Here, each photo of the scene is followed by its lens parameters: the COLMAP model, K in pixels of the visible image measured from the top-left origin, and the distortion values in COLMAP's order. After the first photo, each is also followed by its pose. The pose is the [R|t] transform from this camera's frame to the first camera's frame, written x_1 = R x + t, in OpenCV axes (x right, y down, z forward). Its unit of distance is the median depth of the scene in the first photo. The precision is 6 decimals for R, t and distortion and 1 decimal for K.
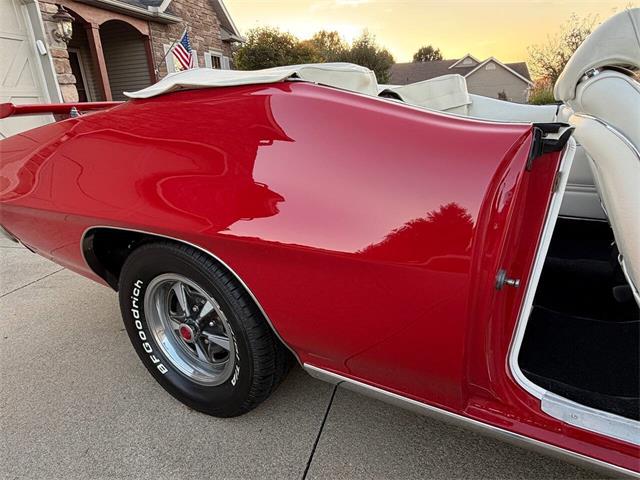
lens RADIAL K [[387.9, 0, 320.0], [0, 387.9, 240.0], [0, 0, 1]] dist [-0.004049, -0.002045]
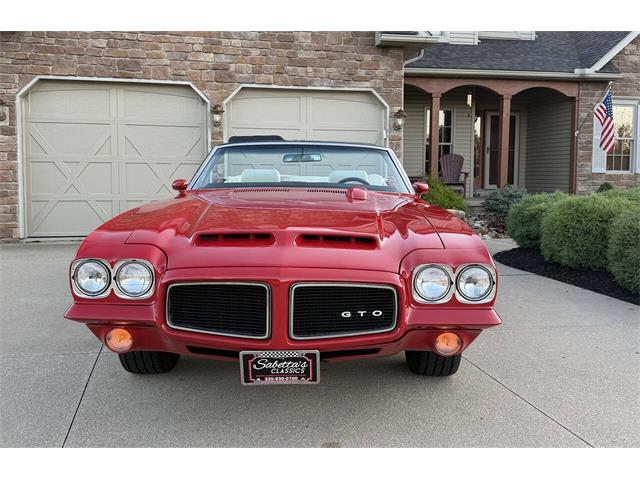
lens RADIAL K [[597.6, 0, 319.7], [0, 597.6, 226.4], [0, 0, 1]] dist [0.193618, -0.392067]
pose [[0.483689, 0.127848, -0.865852, 0.568457], [-0.314823, 0.948474, -0.035822, 0.004219], [0.816658, 0.289917, 0.499016, -0.129057]]
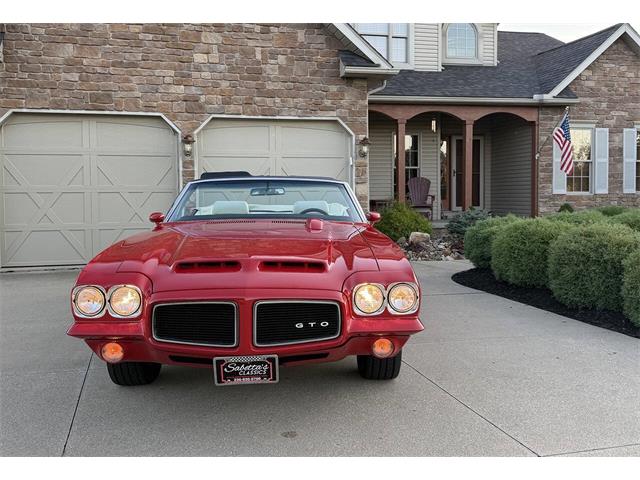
lens RADIAL K [[615.0, 0, 319.6], [0, 615.0, 232.2], [0, 0, 1]] dist [0.191898, -0.393153]
pose [[0.520743, 0.095918, -0.848308, 0.628112], [-0.296206, 0.952241, -0.074159, 0.001355], [0.800680, 0.289892, 0.524284, -0.155341]]
